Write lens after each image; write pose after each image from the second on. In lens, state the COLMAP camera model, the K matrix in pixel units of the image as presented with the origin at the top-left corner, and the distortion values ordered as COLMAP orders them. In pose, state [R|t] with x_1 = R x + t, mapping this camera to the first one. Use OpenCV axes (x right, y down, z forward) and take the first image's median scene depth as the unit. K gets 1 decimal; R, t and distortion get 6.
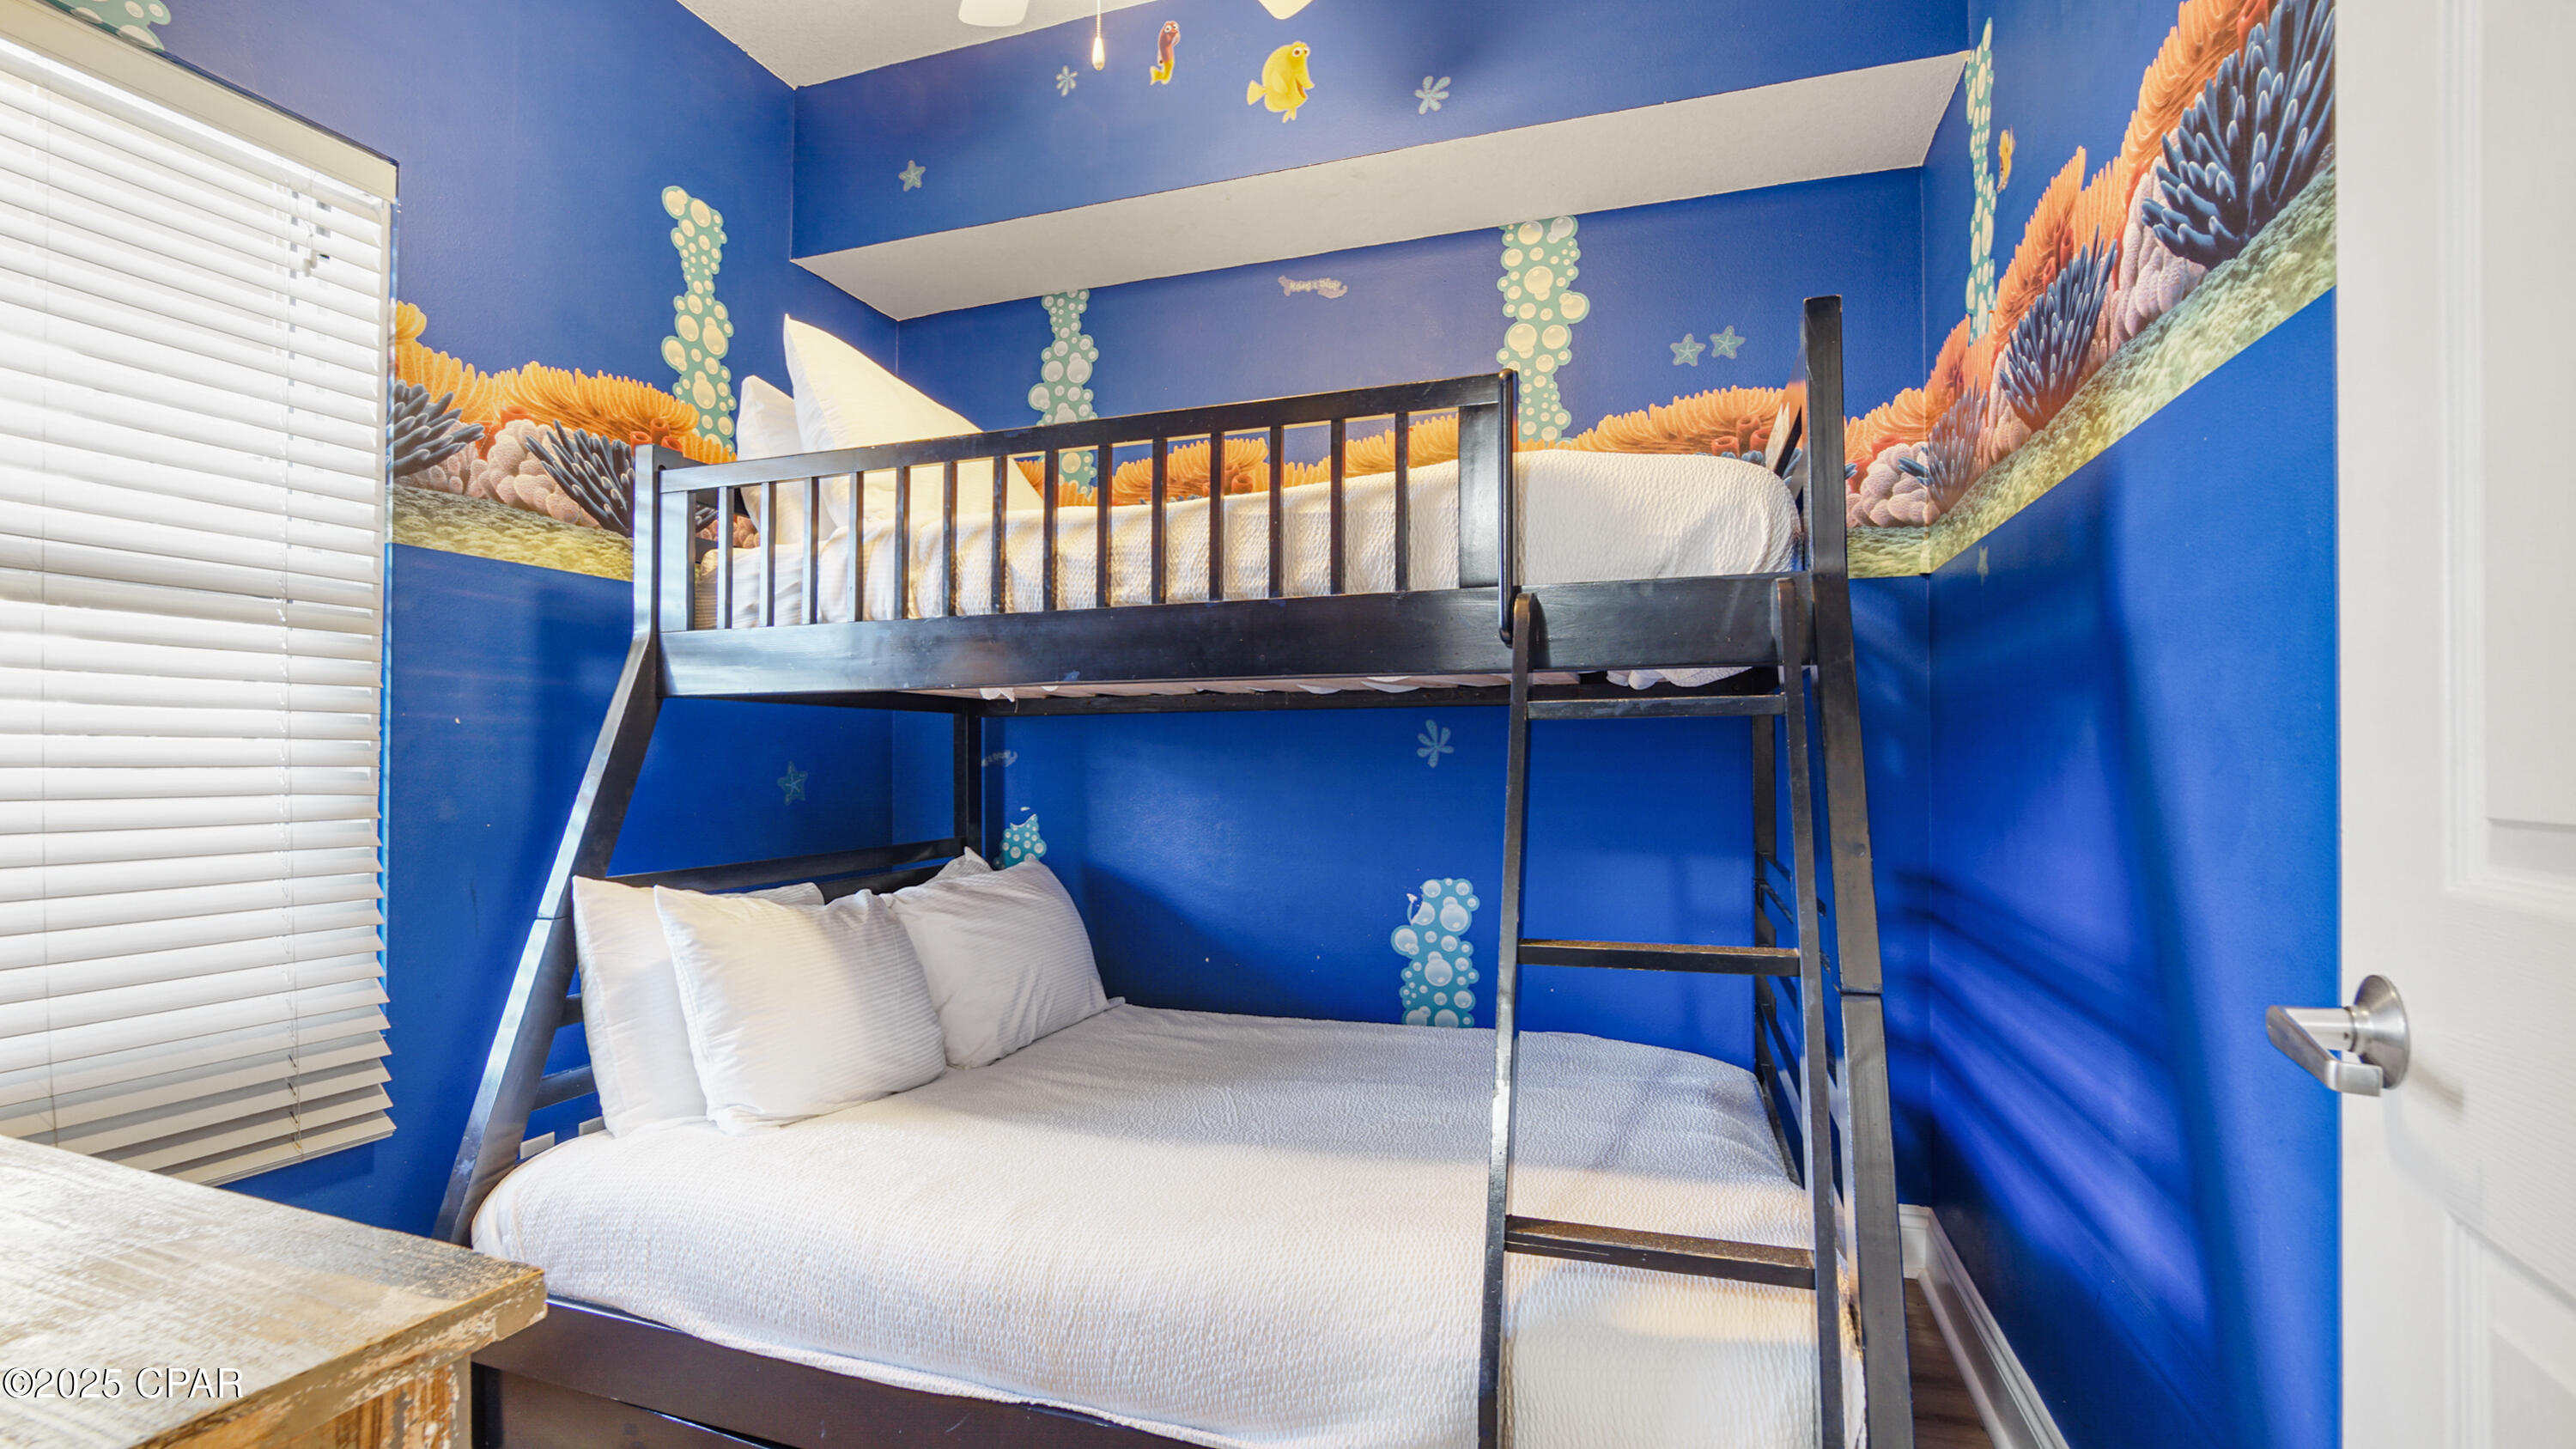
lens RADIAL K [[1155.9, 0, 1283.5], [0, 1155.9, 735.7], [0, 0, 1]] dist [-0.016835, 0.001075]
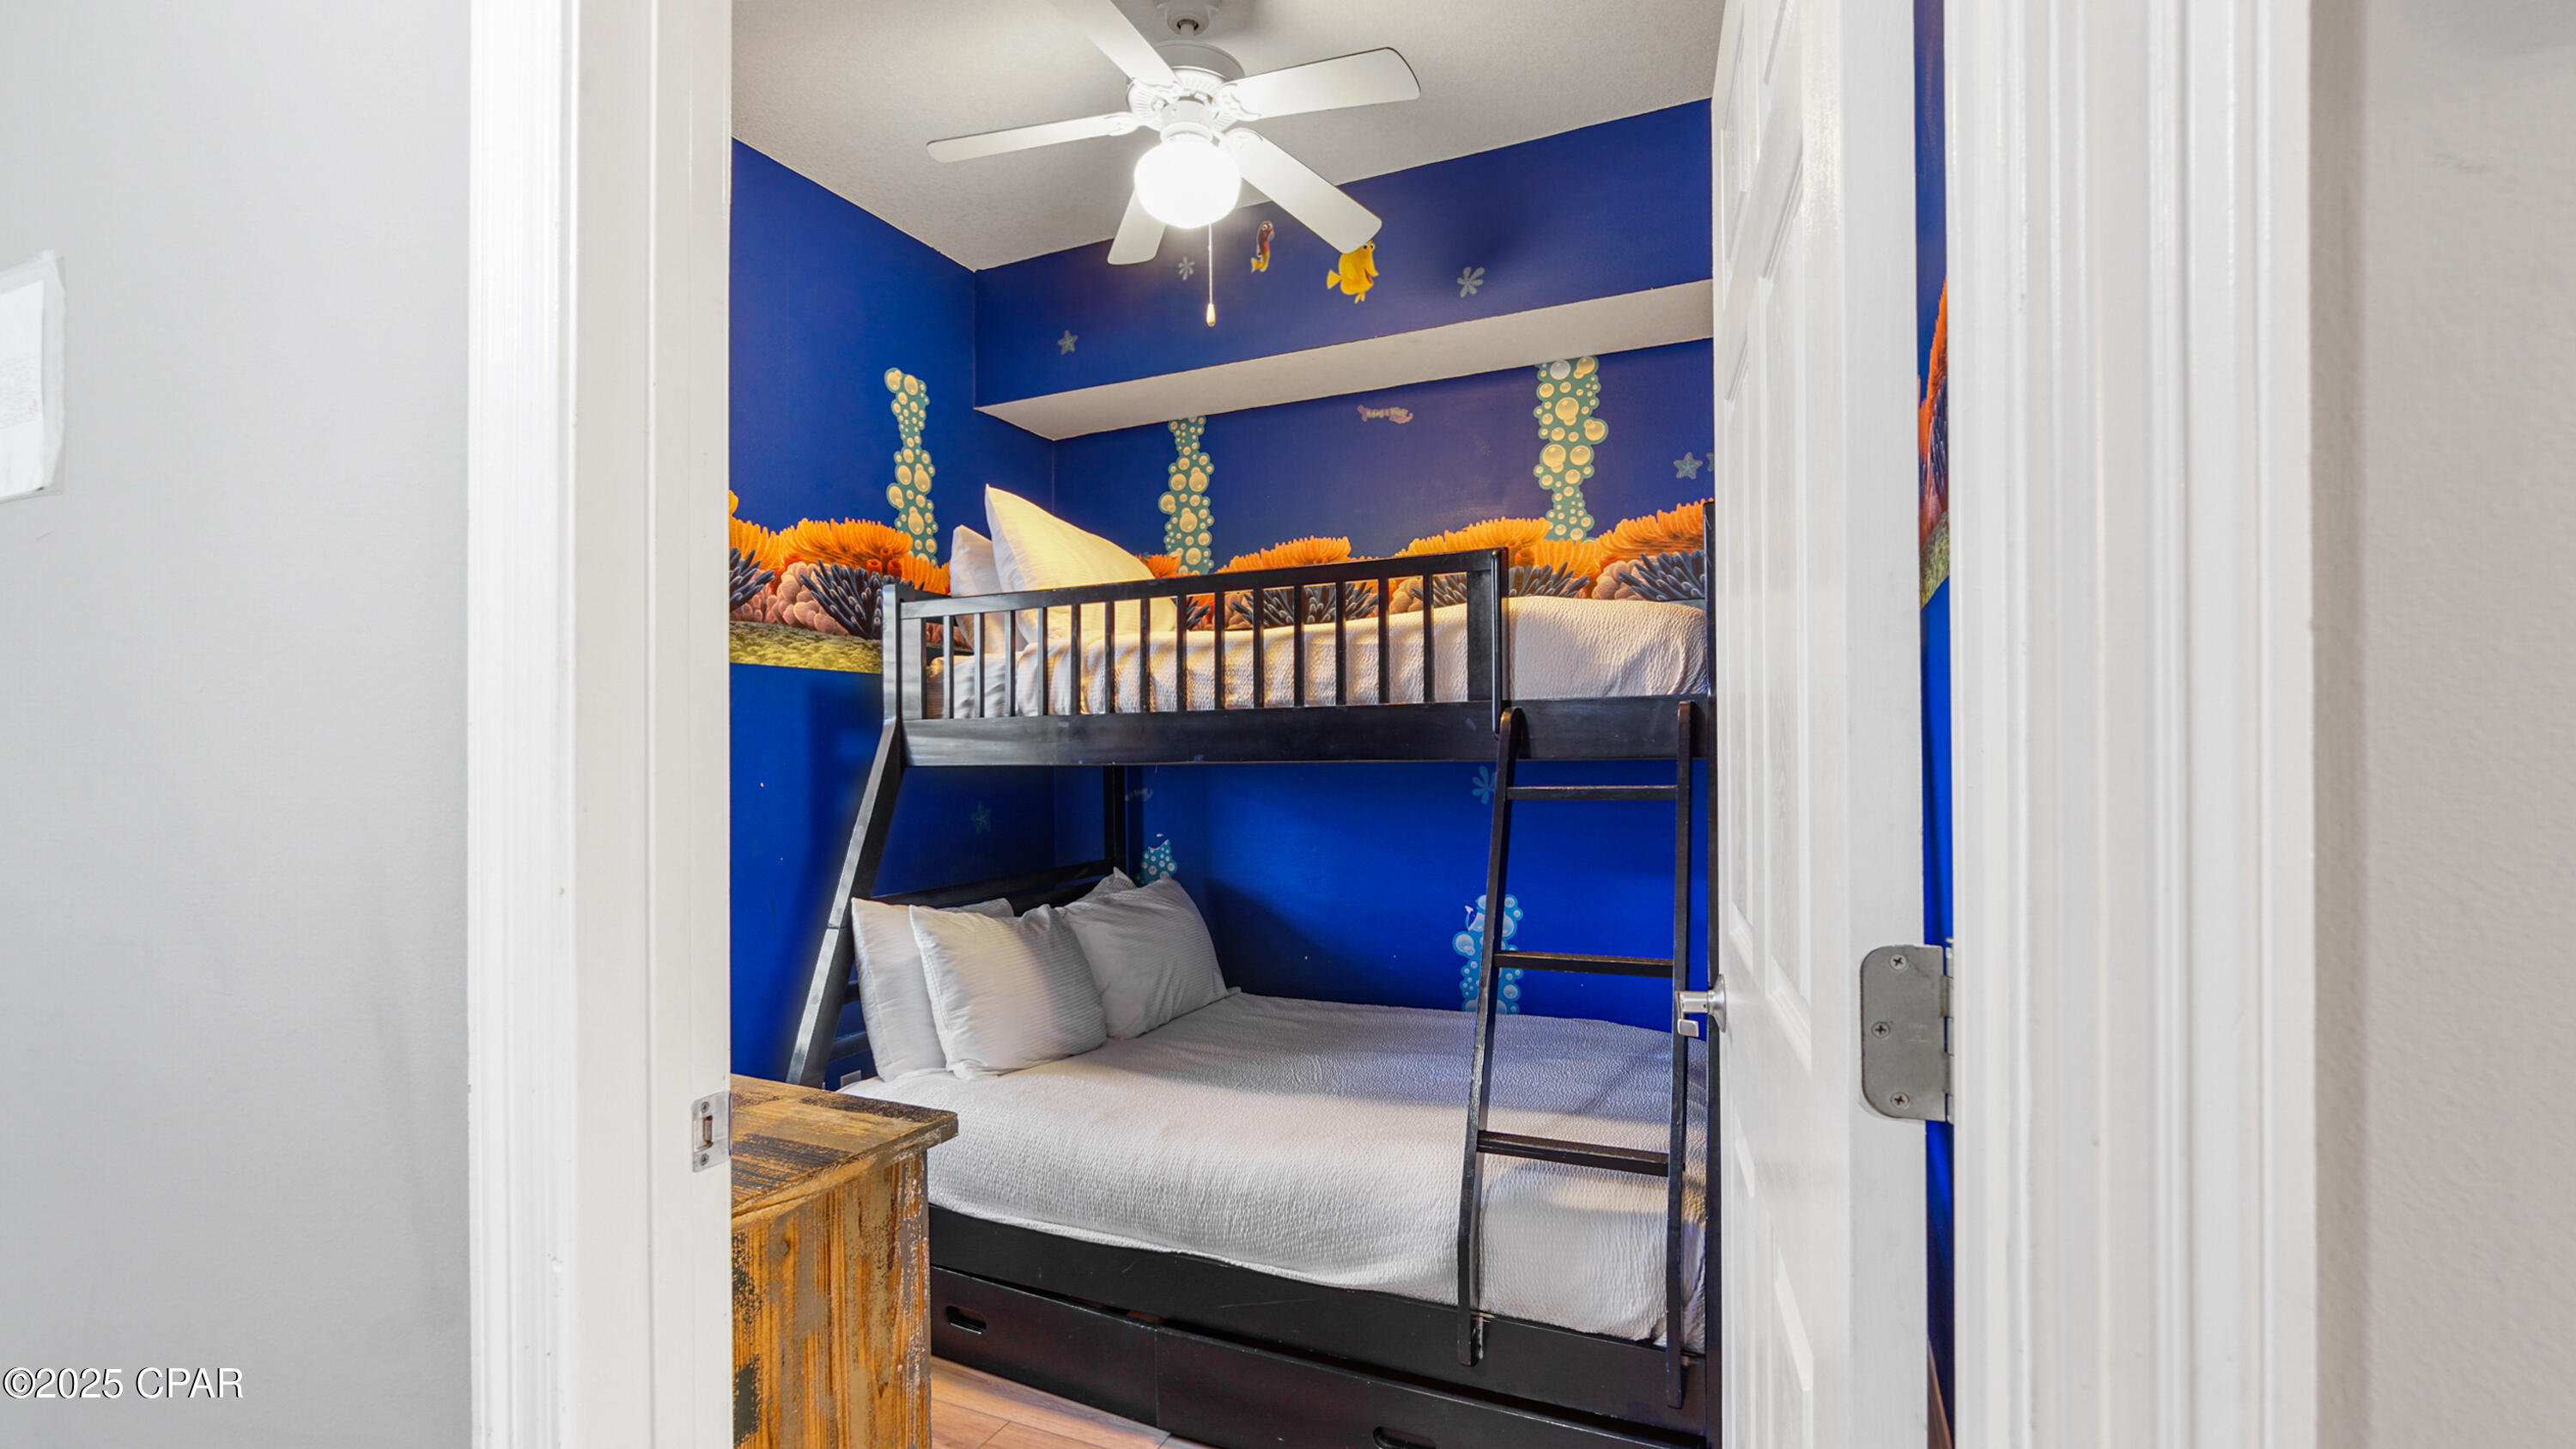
lens RADIAL K [[1155.9, 0, 1292.5], [0, 1155.9, 734.6], [0, 0, 1]] dist [-0.016835, 0.001075]
pose [[0.995443, -0.010052, -0.094825, 0.053486], [0.010643, 0.999927, 0.005726, -0.072061], [0.094761, -0.006709, 0.995477, -0.320267]]
